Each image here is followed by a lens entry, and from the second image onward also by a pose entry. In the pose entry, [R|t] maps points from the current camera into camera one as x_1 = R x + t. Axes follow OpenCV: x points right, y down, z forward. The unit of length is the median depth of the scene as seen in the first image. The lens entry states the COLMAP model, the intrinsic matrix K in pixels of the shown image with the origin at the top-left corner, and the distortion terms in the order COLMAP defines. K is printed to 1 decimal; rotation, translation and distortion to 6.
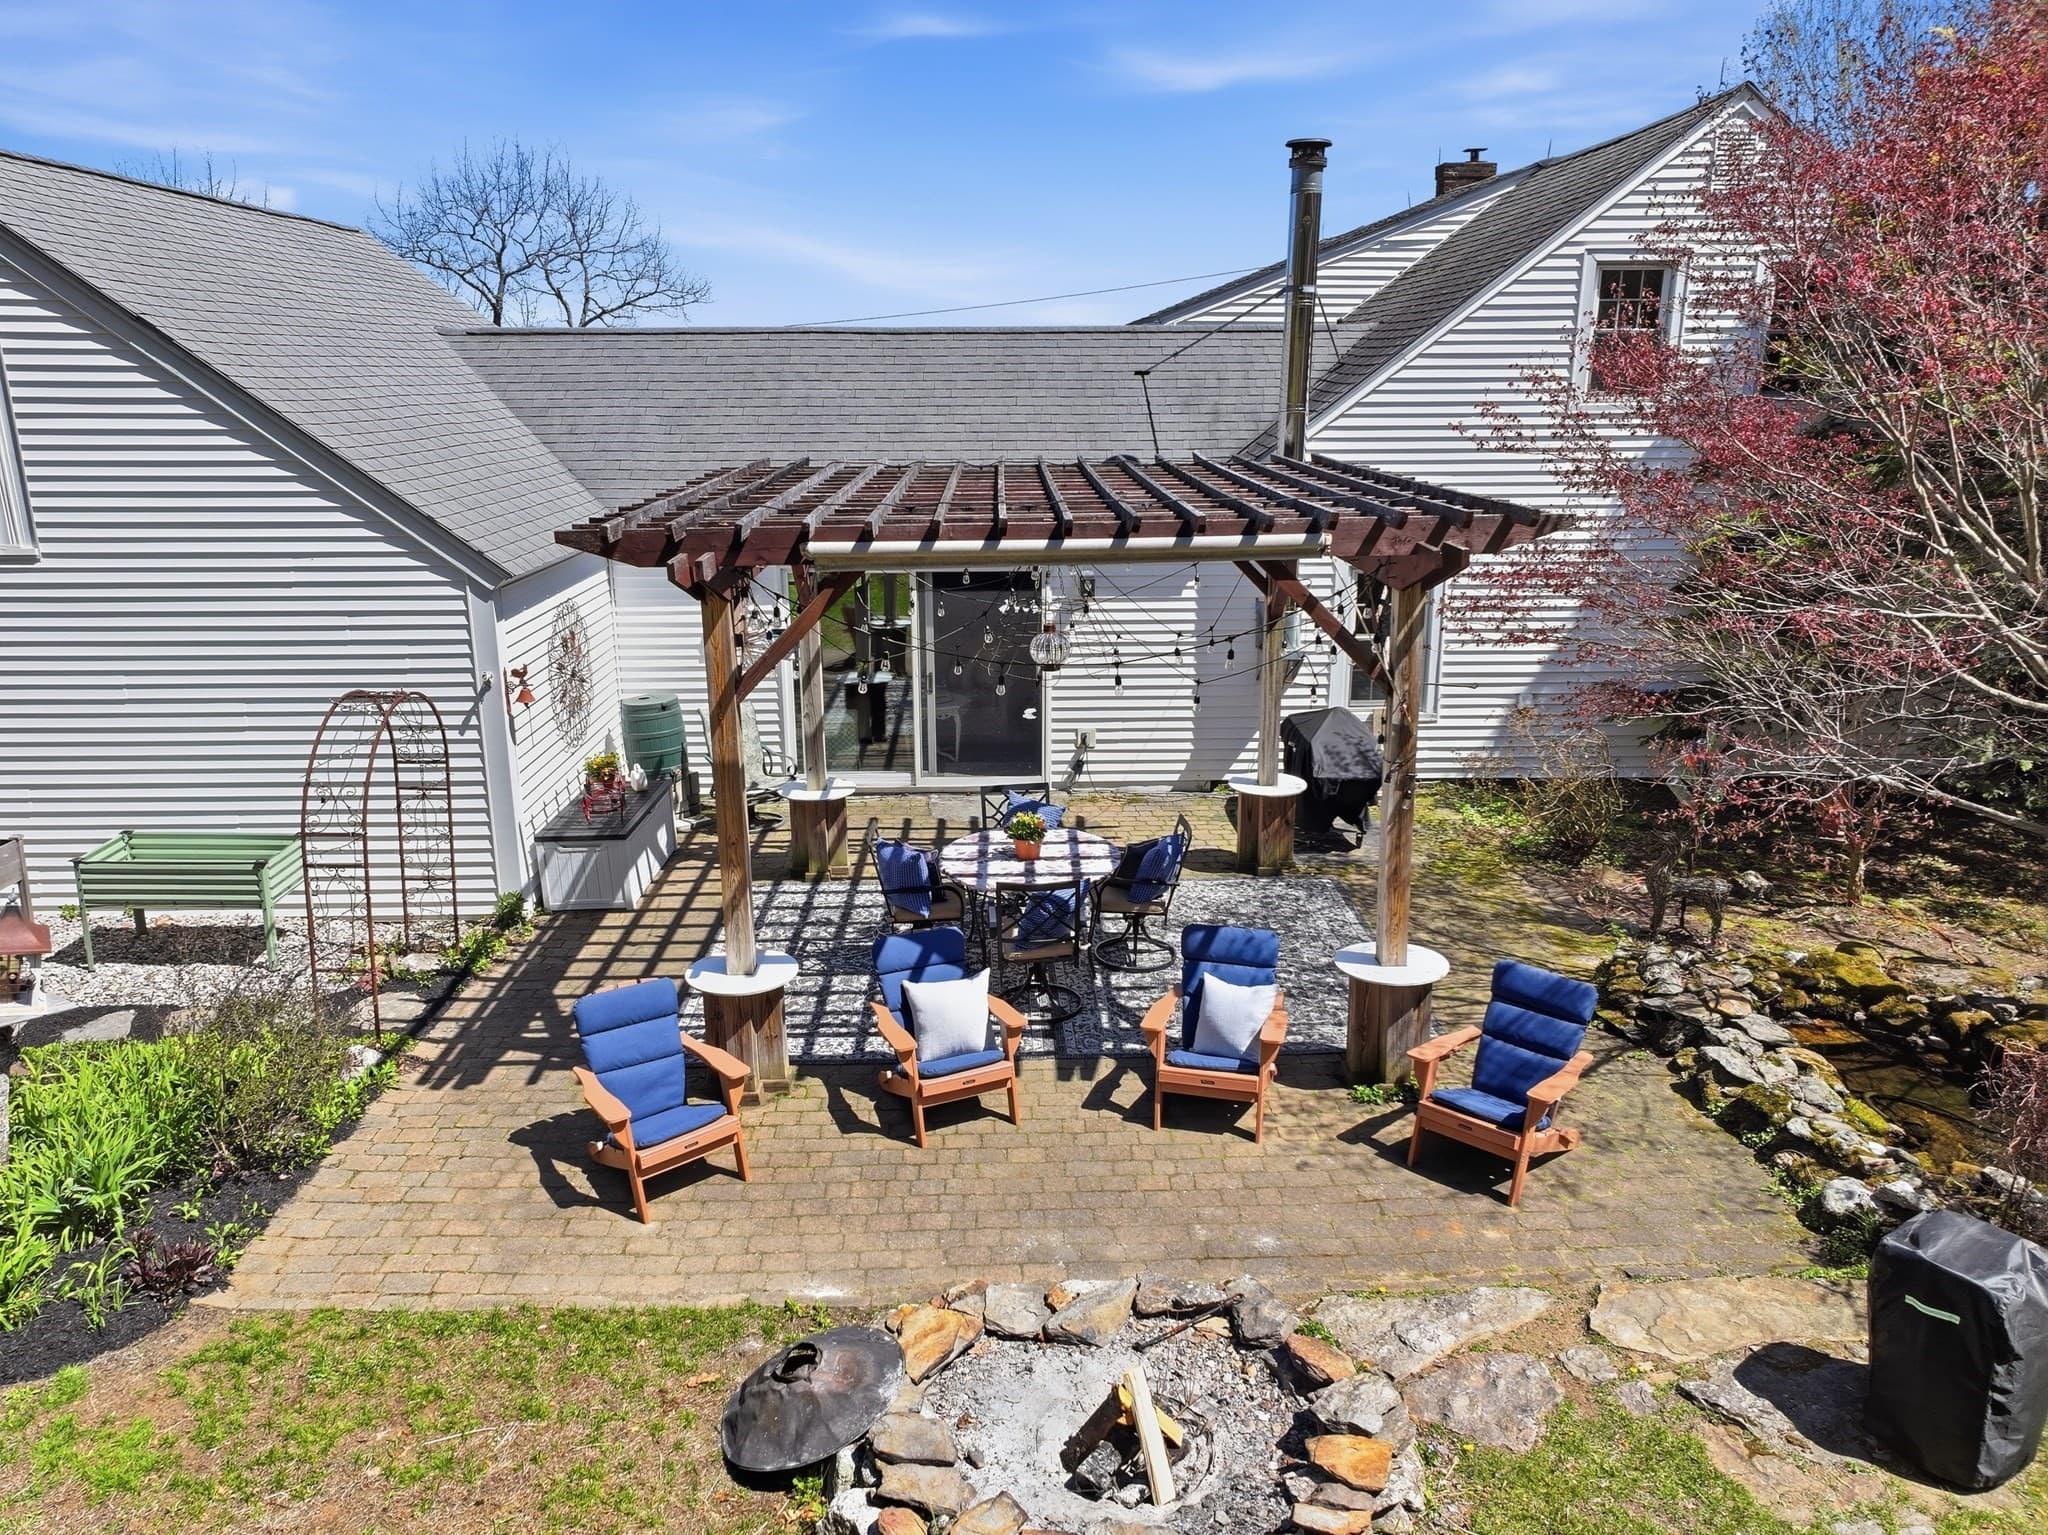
lens RADIAL K [[1451.8, 0, 1019.6], [0, 1451.8, 766.4], [0, 0, 1]] dist [0.014027, 0.001106]
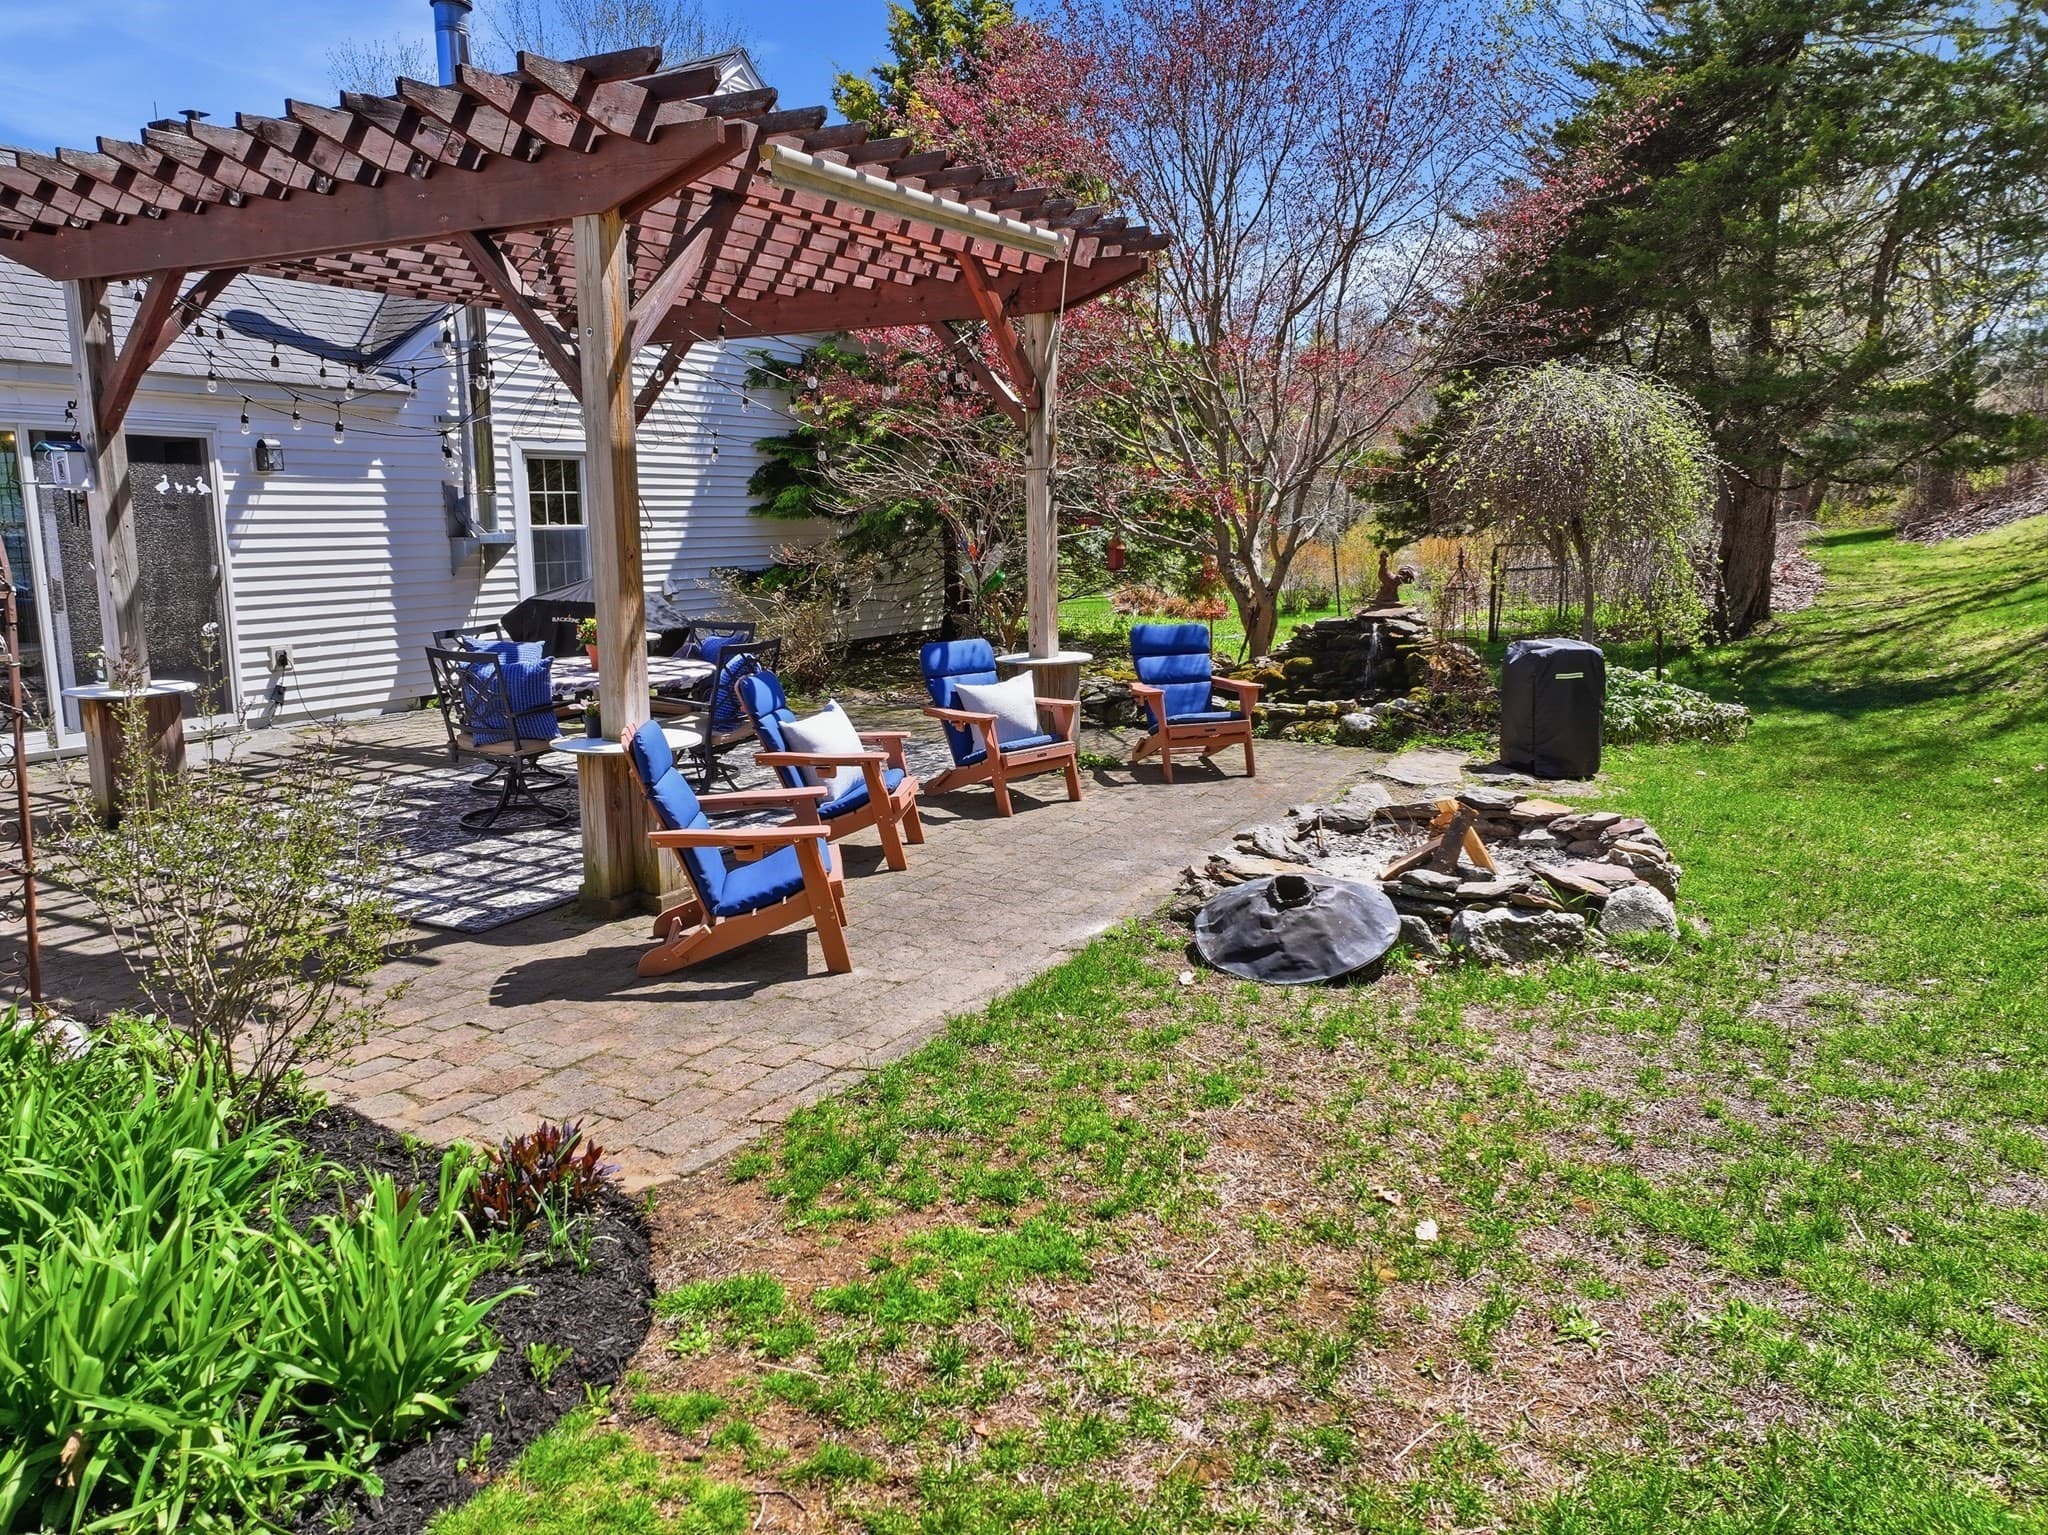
lens RADIAL K [[1451.8, 0, 1021.9], [0, 1451.8, 765.8], [0, 0, 1]] dist [0.014027, 0.001106]
pose [[0.500824, -0.148130, 0.852779, -0.450243], [0.232085, 0.972150, 0.032565, 0.108482], [-0.833854, 0.181608, 0.521255, 0.267752]]
